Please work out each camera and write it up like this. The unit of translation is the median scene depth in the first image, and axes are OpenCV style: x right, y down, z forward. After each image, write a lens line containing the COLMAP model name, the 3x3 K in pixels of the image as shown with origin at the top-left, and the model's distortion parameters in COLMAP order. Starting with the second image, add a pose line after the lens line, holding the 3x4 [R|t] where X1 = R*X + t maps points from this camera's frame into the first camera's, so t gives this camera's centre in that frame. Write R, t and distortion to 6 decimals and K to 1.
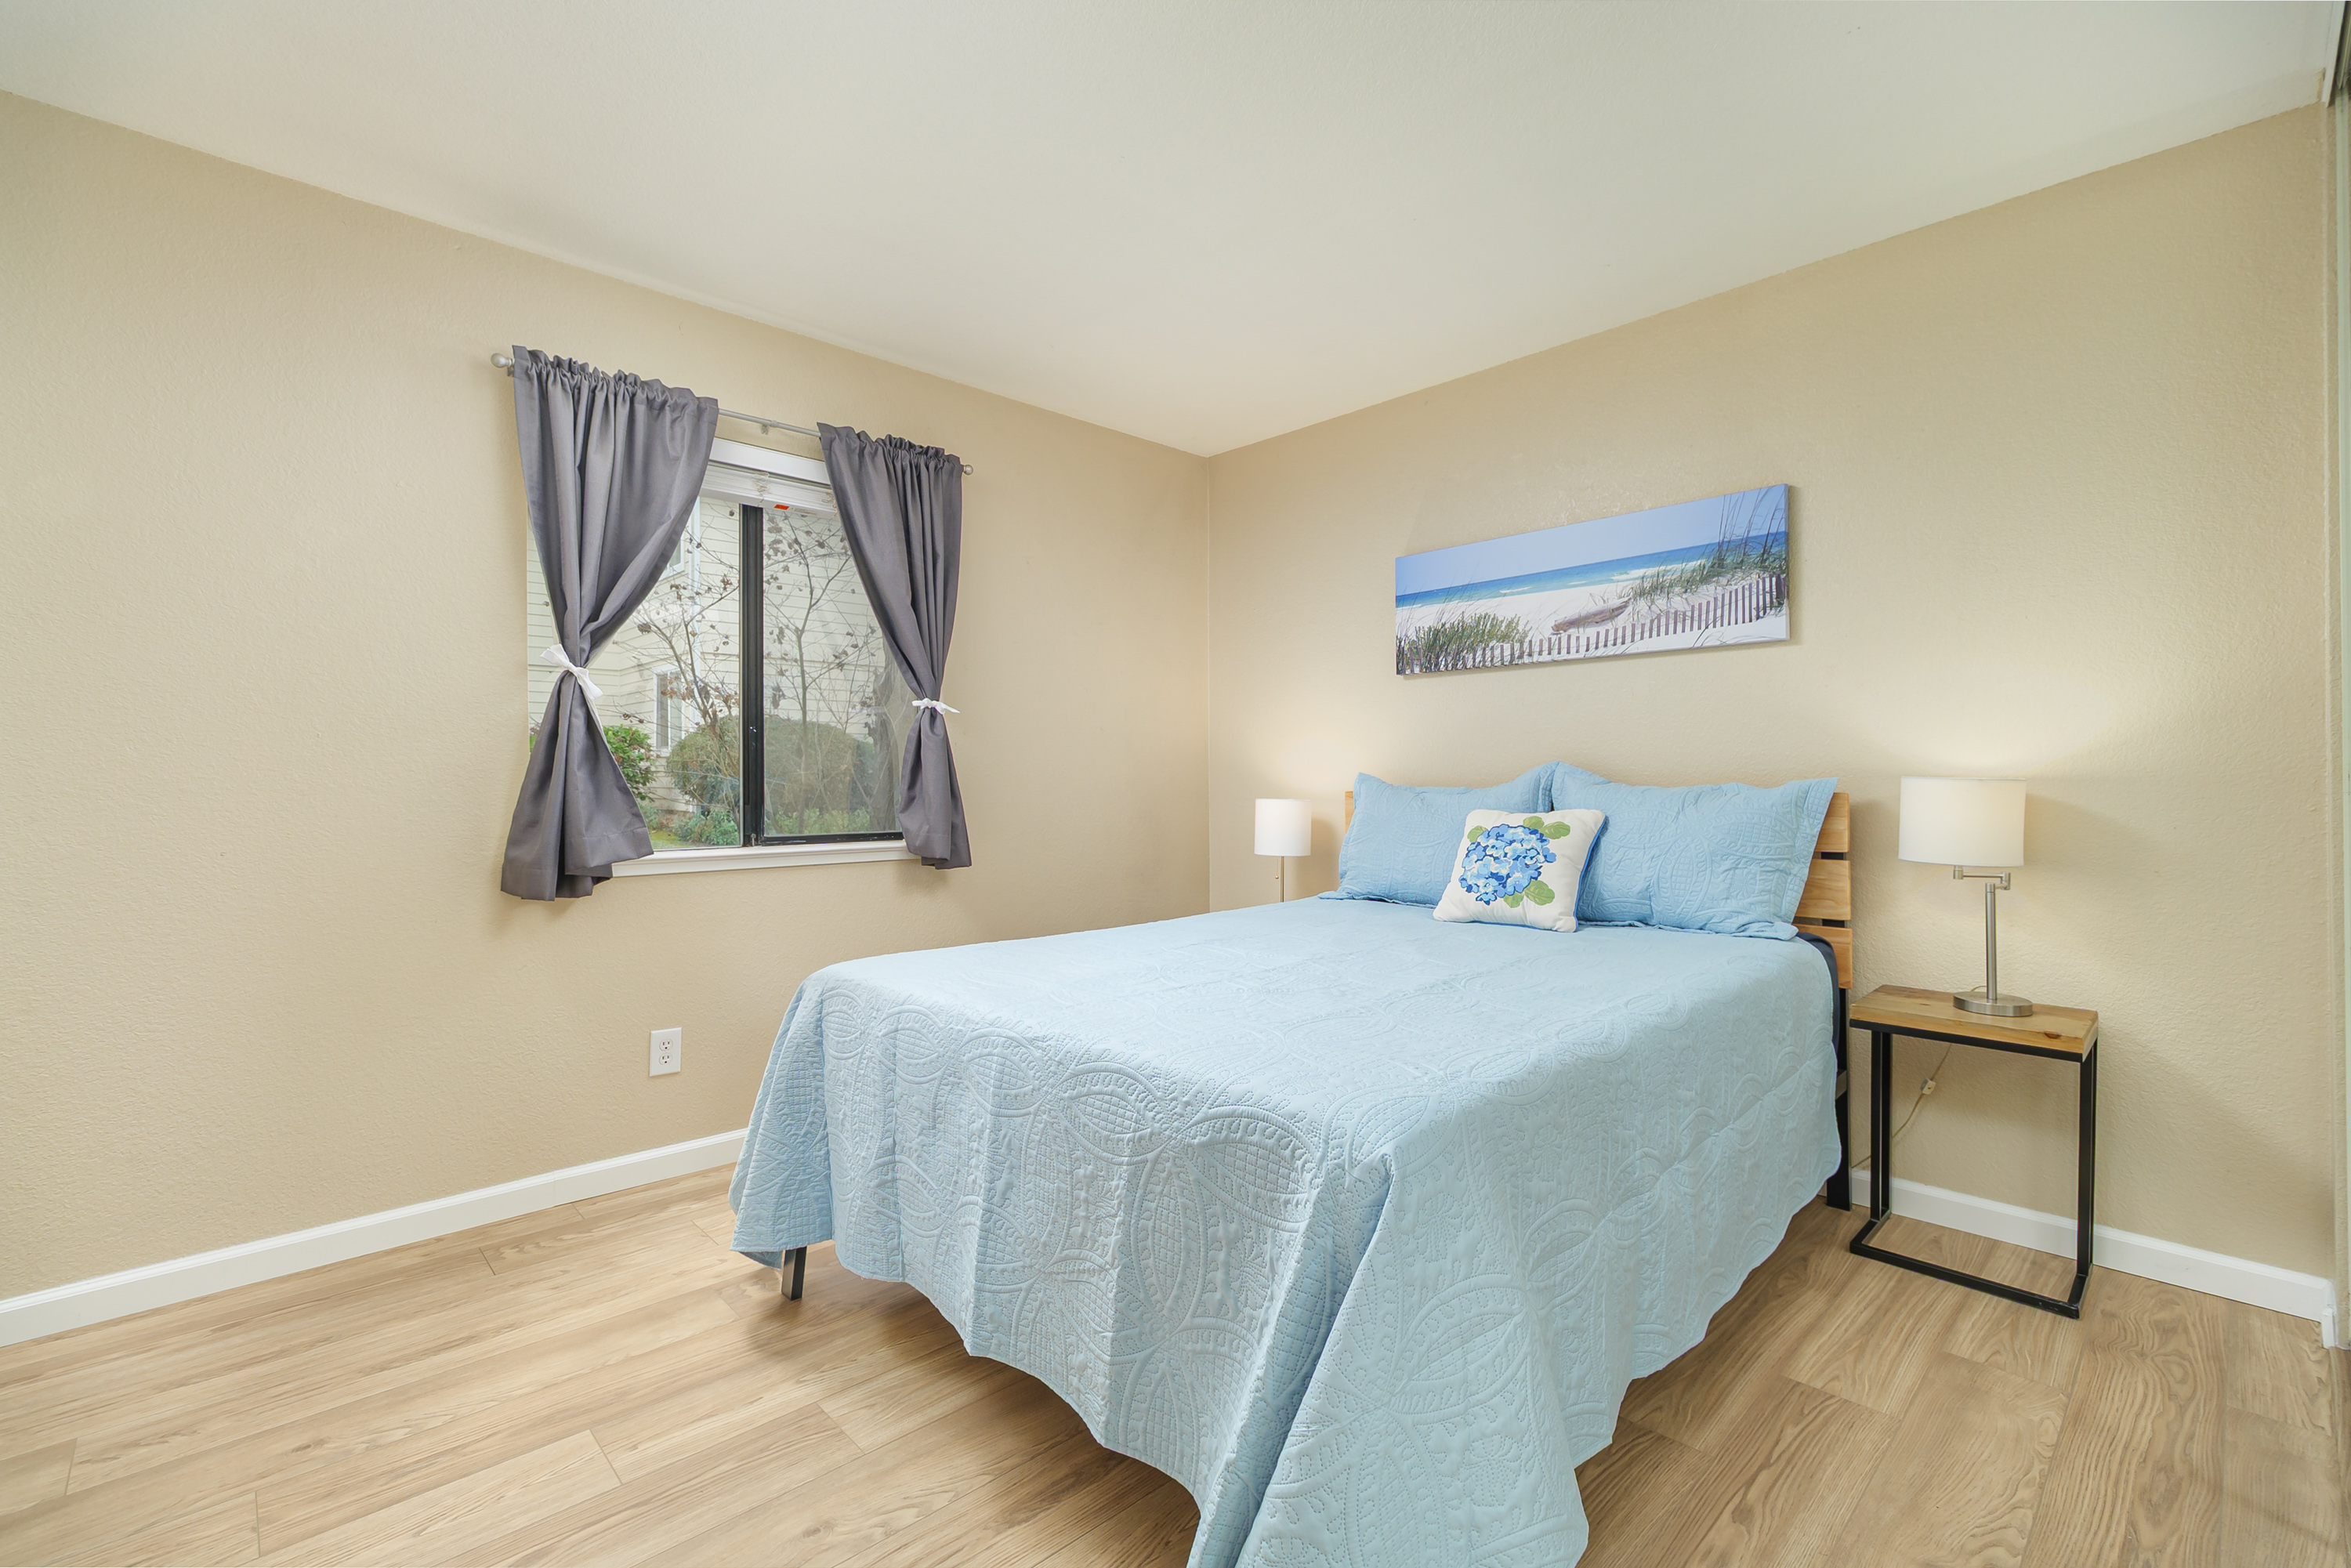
lens RADIAL K [[1036.8, 0, 1168.3], [0, 1036.8, 789.5], [0, 0, 1]] dist [0.001010, -0.001811]
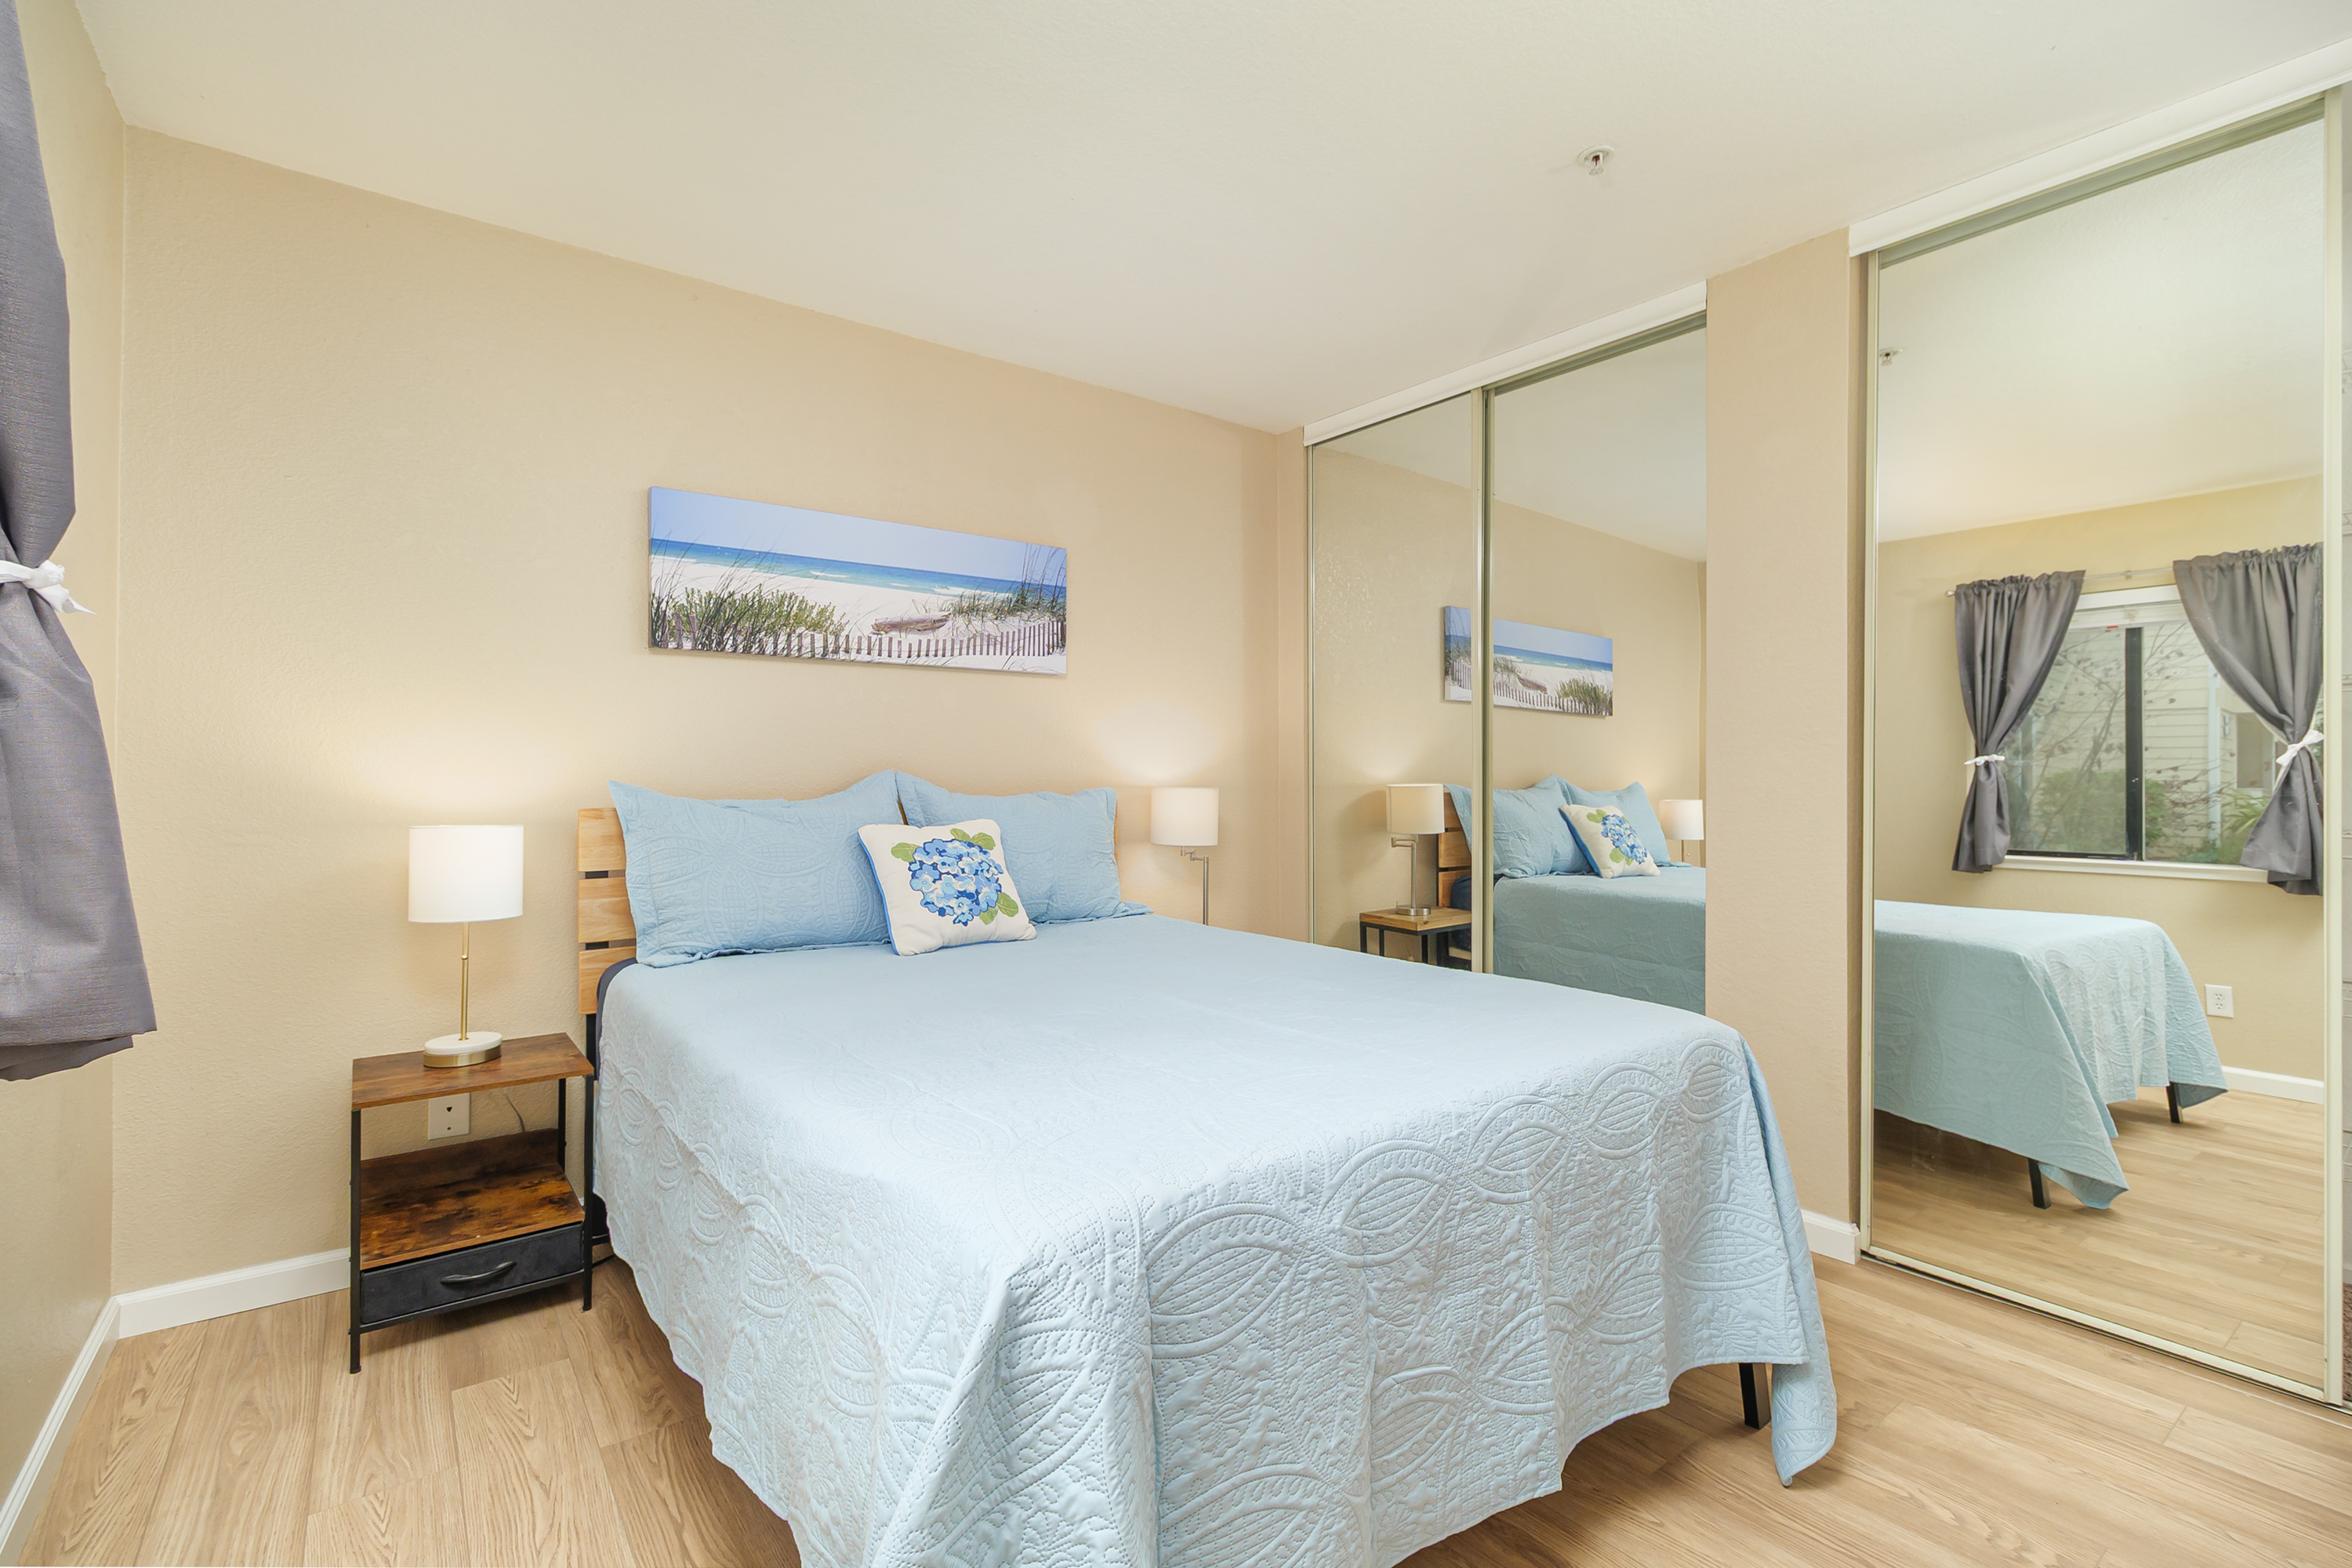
lens RADIAL K [[1037.3, 0, 1188.9], [0, 1037.3, 780.0], [0, 0, 1]] dist [0.001010, -0.001811]
pose [[0.105186, -0.000862, 0.994452, -0.544867], [0.007018, 0.999975, 0.000125, -0.016838], [-0.994428, 0.006966, 0.105189, 0.642648]]
